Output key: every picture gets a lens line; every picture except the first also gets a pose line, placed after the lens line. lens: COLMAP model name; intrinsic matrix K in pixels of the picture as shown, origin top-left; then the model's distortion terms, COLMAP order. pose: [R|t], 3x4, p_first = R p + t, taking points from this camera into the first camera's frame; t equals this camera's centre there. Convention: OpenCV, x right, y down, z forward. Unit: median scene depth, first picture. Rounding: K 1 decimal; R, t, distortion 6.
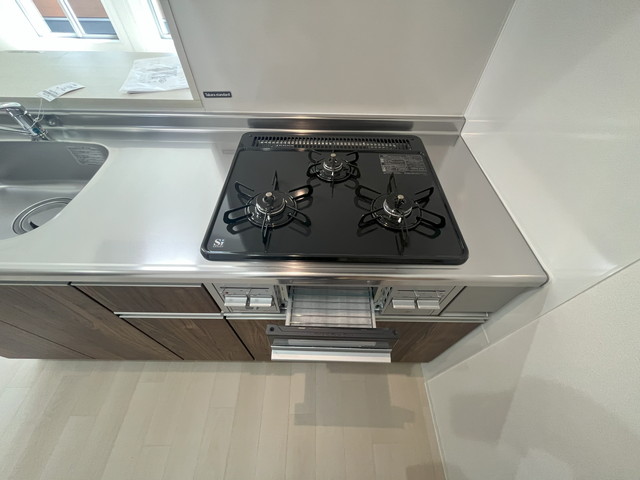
lens RADIAL K [[259.4, 0, 320.8], [0, 259.4, 239.4], [0, 0, 1]] dist [-0.001566, -0.000098]
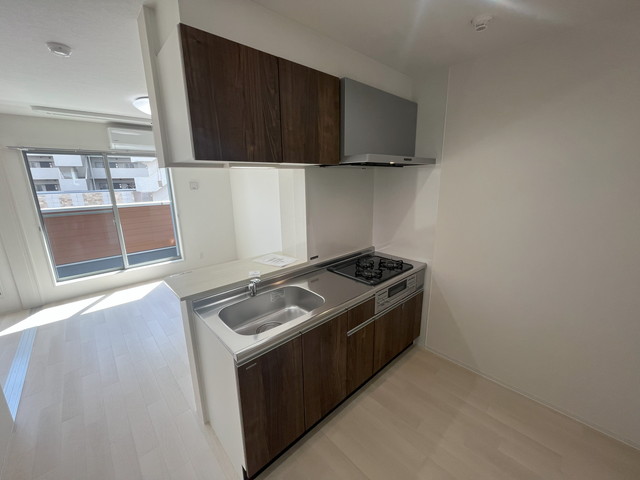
lens RADIAL K [[259.4, 0, 320.8], [0, 259.4, 239.4], [0, 0, 1]] dist [-0.001566, -0.000098]
pose [[0.721688, -0.178810, 0.668726, -2.006606], [0.545840, 0.741116, -0.390904, 0.361317], [-0.425706, 0.647128, 0.632456, -0.795340]]
